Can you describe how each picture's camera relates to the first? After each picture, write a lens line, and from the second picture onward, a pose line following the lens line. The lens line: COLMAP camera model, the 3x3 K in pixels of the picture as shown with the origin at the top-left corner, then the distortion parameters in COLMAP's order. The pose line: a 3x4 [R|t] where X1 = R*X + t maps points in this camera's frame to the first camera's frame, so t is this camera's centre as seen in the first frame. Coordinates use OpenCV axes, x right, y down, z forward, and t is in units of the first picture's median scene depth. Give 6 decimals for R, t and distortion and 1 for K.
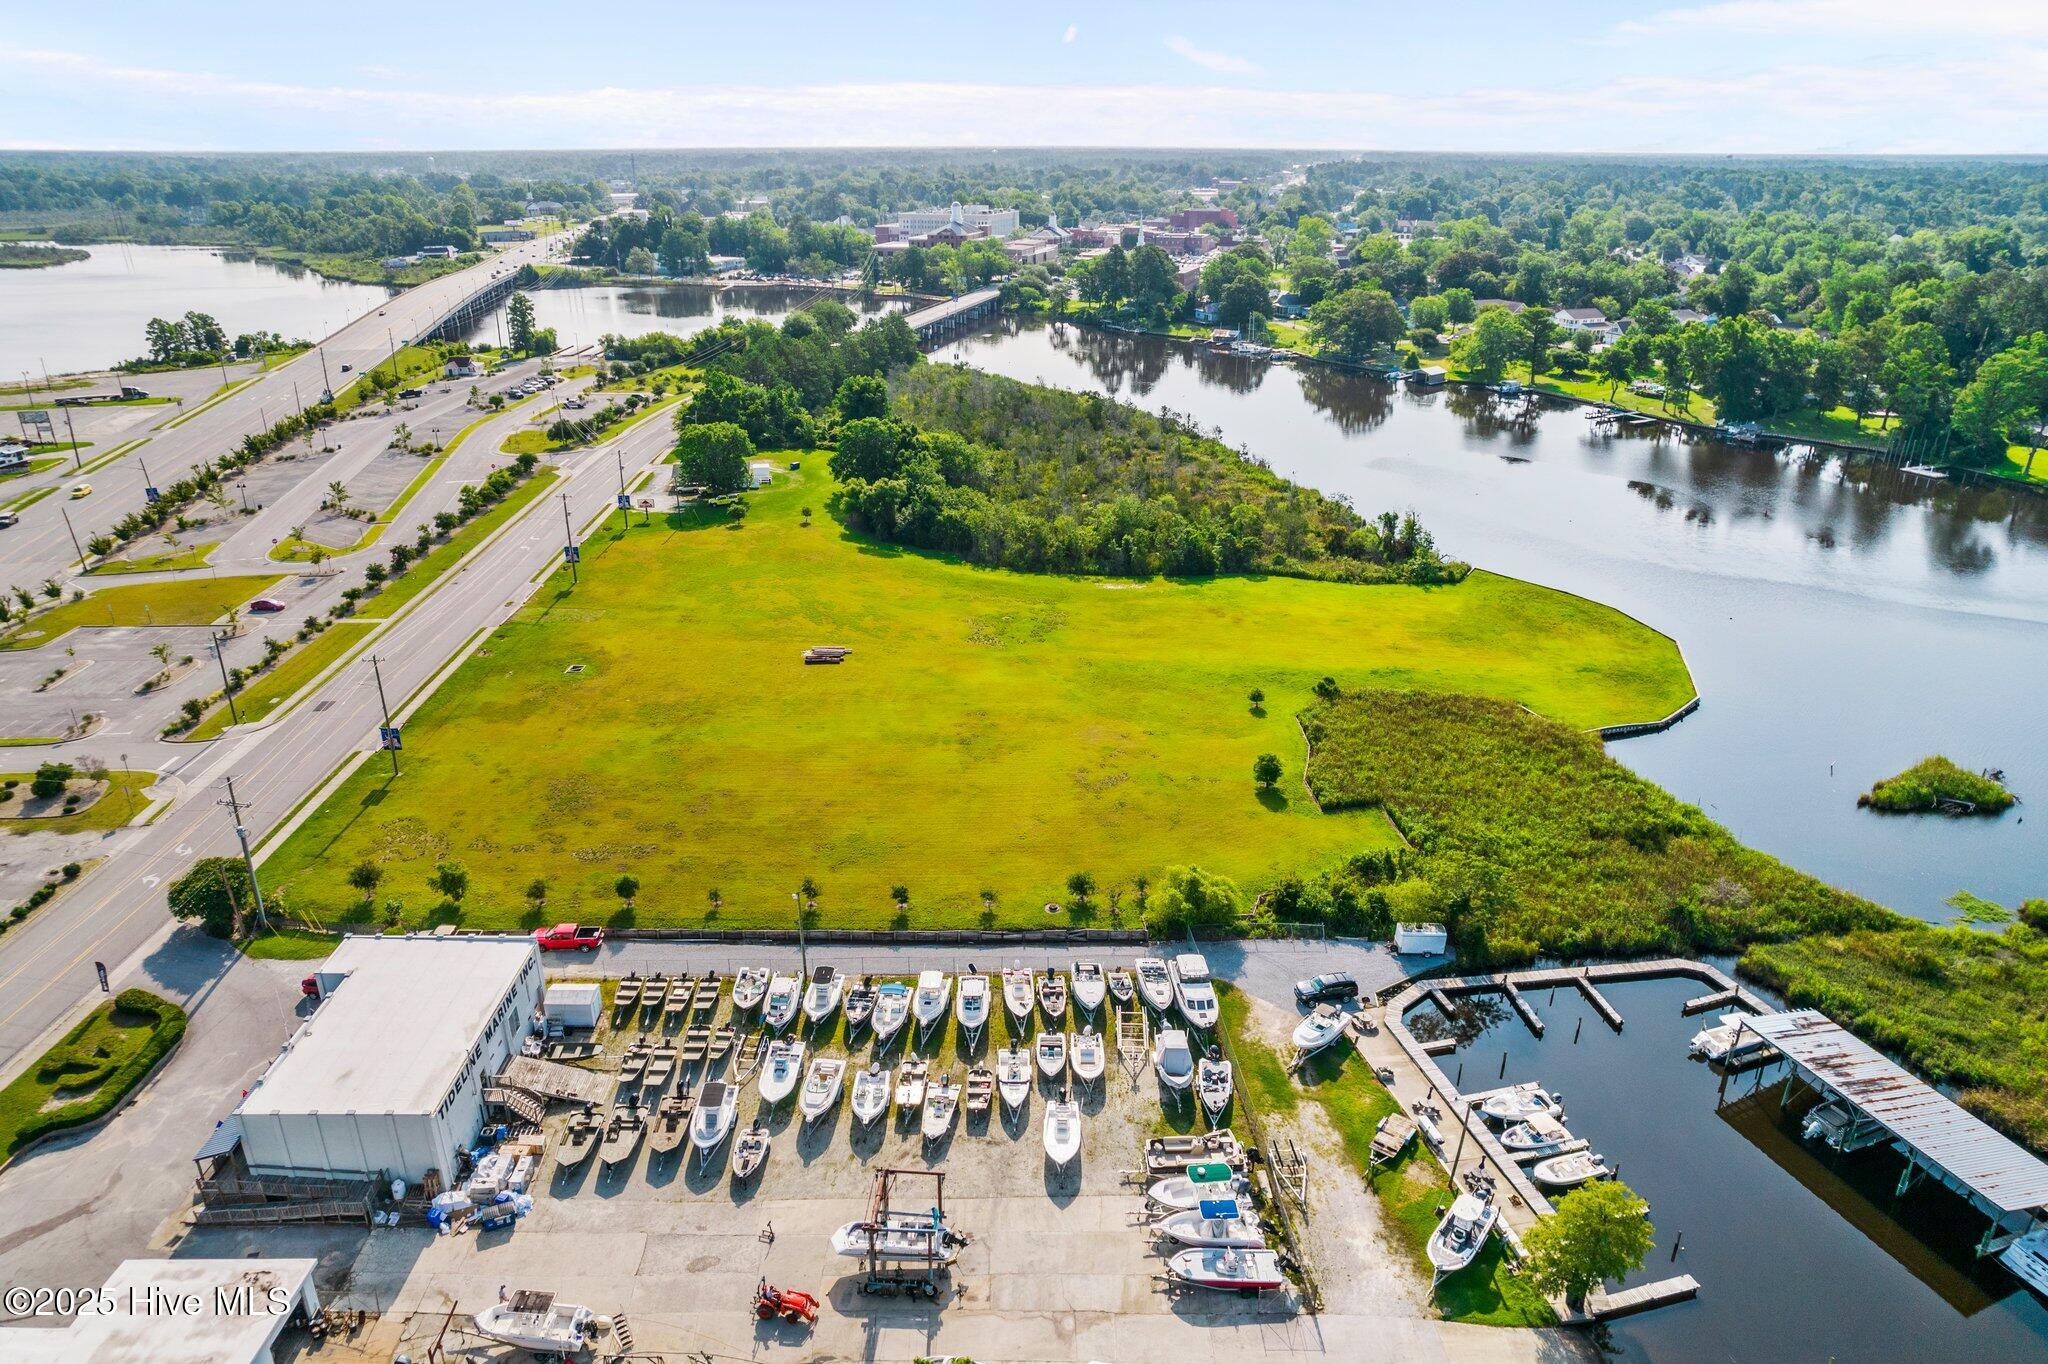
lens RADIAL K [[1321.7, 0, 1024.0], [0, 1321.7, 682.0], [0, 0, 1]] dist [-0.075724, 0.068308]
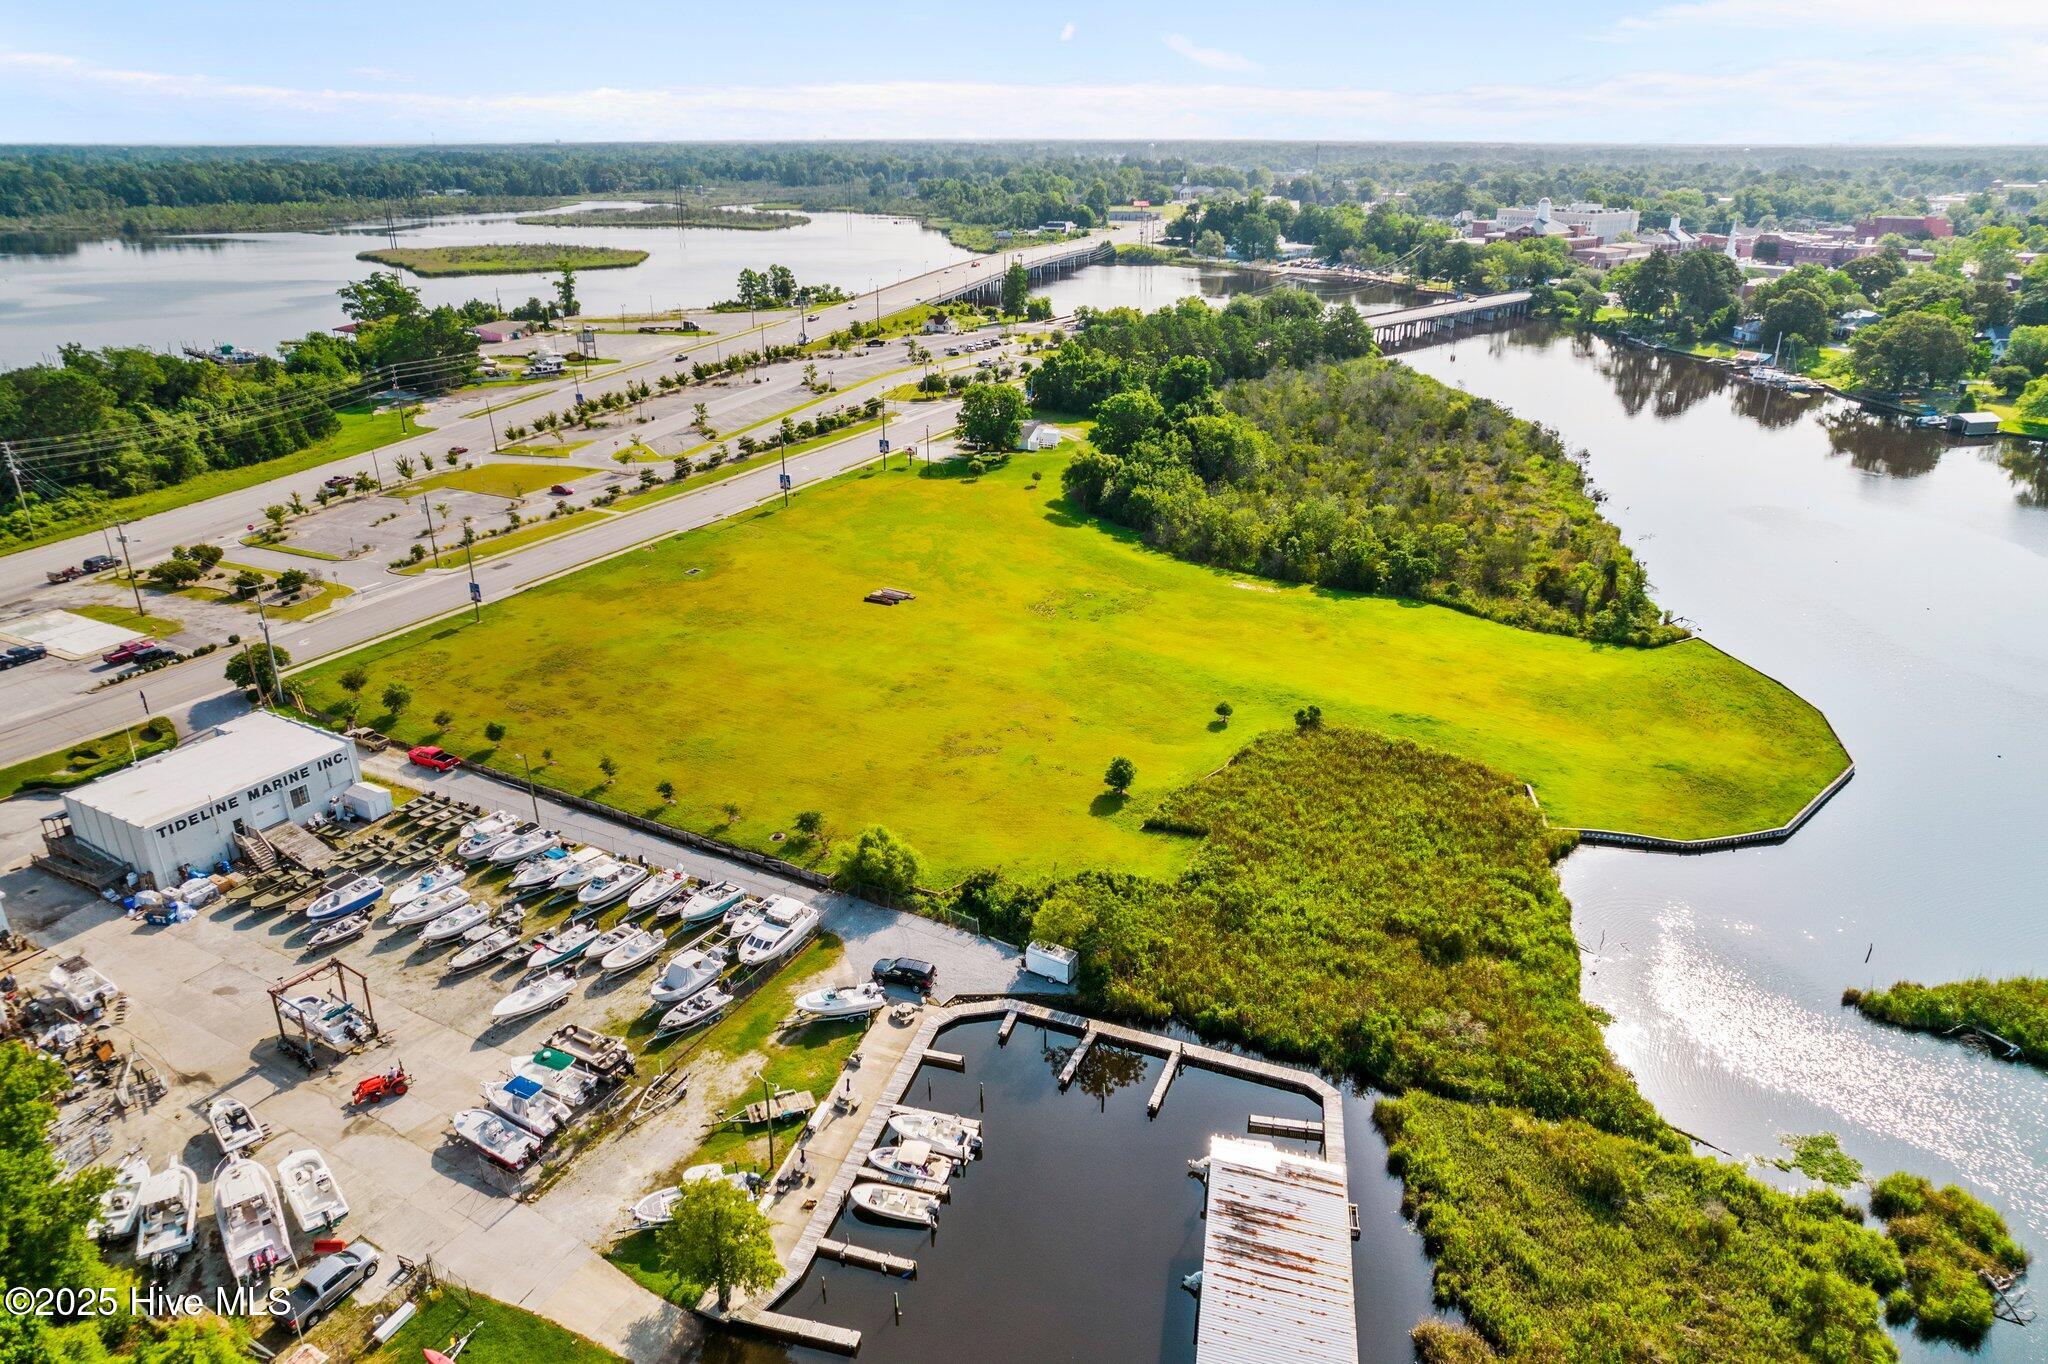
lens RADIAL K [[1321.7, 0, 1024.0], [0, 1321.7, 682.0], [0, 0, 1]] dist [-0.075724, 0.068308]
pose [[0.869099, 0.189531, -0.456886, 0.360607], [-0.187515, 0.980976, 0.050244, -0.021600], [0.457717, 0.042006, 0.888105, 0.085389]]
